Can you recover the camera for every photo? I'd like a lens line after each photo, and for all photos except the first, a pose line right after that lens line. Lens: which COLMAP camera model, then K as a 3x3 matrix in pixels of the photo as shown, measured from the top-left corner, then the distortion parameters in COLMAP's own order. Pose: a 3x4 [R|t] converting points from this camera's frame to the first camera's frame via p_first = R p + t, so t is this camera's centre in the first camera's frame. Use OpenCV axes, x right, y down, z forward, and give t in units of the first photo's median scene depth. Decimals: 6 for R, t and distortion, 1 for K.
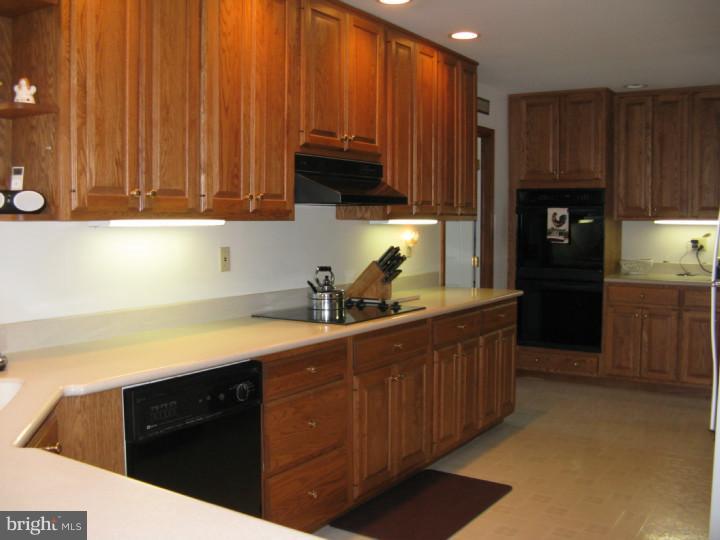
lens RADIAL K [[744.4, 0, 360.0], [0, 744.4, 269.1], [0, 0, 1]] dist [-0.075098, 0.000000]
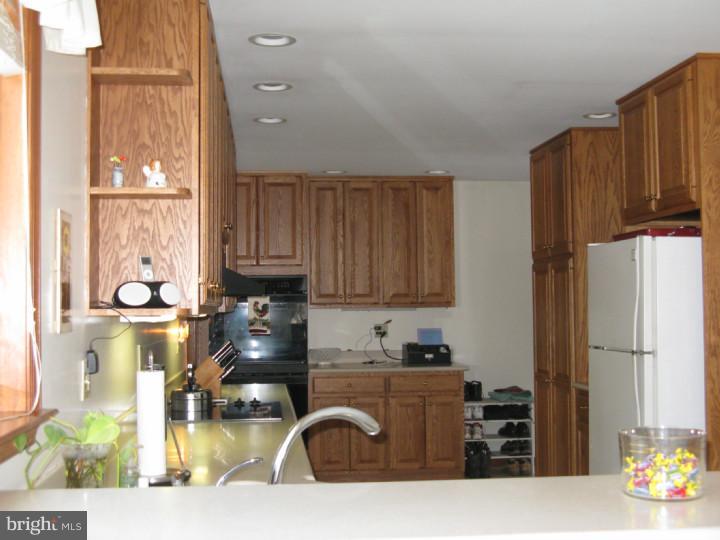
lens RADIAL K [[1001.5, 0, 360.3], [0, 1001.5, 270.0], [0, 0, 1]] dist [0.026741, 0.000000]
pose [[0.778146, 0.006281, 0.628052, -0.421132], [0.061390, 0.994401, -0.086006, -0.000049], [-0.625076, 0.105481, 0.773404, -0.047237]]
